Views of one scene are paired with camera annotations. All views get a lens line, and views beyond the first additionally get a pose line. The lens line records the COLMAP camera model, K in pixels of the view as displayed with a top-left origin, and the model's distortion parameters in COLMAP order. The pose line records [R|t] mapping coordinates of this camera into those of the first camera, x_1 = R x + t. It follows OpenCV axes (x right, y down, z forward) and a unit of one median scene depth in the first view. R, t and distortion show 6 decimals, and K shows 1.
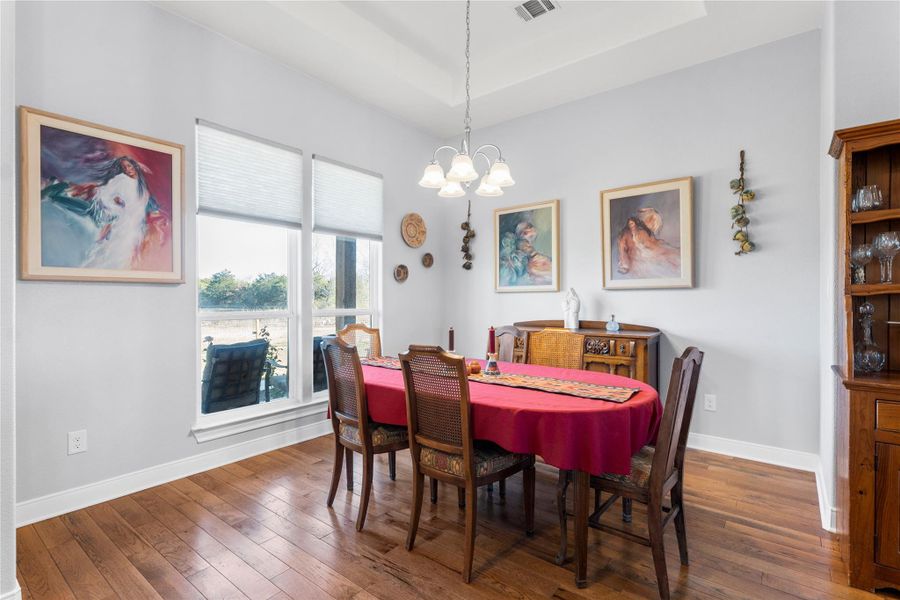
lens RADIAL K [[427.4, 0, 457.1], [0, 427.4, 298.9], [0, 0, 1]] dist [0.004236, 0.000364]
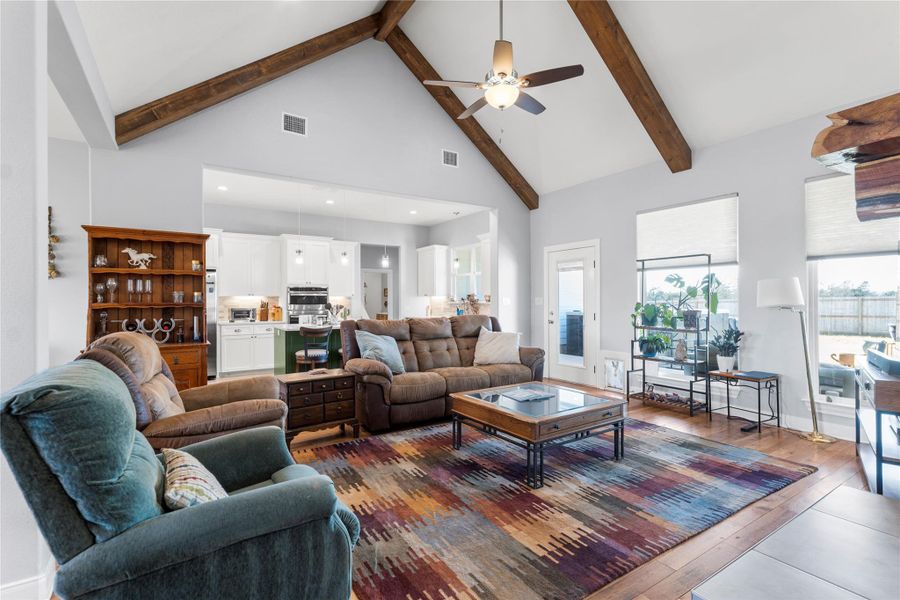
lens RADIAL K [[427.4, 0, 465.2], [0, 427.4, 300.7], [0, 0, 1]] dist [0.004236, 0.000364]
pose [[0.317641, -0.001025, 0.948211, -0.257012], [0.006086, 0.999981, -0.000957, -0.020015], [-0.948192, 0.006075, 0.317641, -0.774563]]
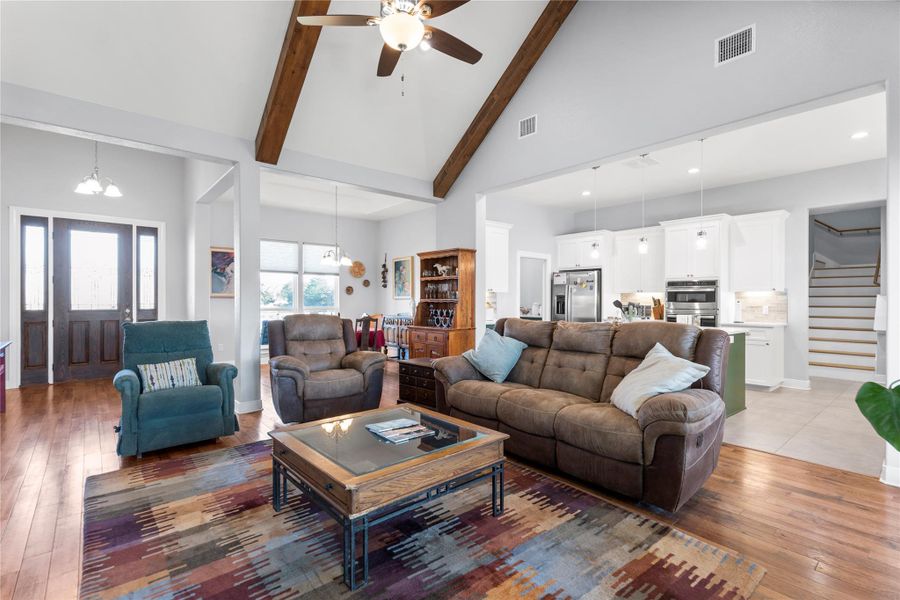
lens RADIAL K [[427.4, 0, 449.8], [0, 427.4, 299.4], [0, 0, 1]] dist [0.004236, 0.000364]
pose [[0.977008, -0.000314, -0.213204, 1.117297], [0.000119, 1.000000, -0.000929, -0.017340], [0.213204, 0.000882, 0.977007, -1.337371]]
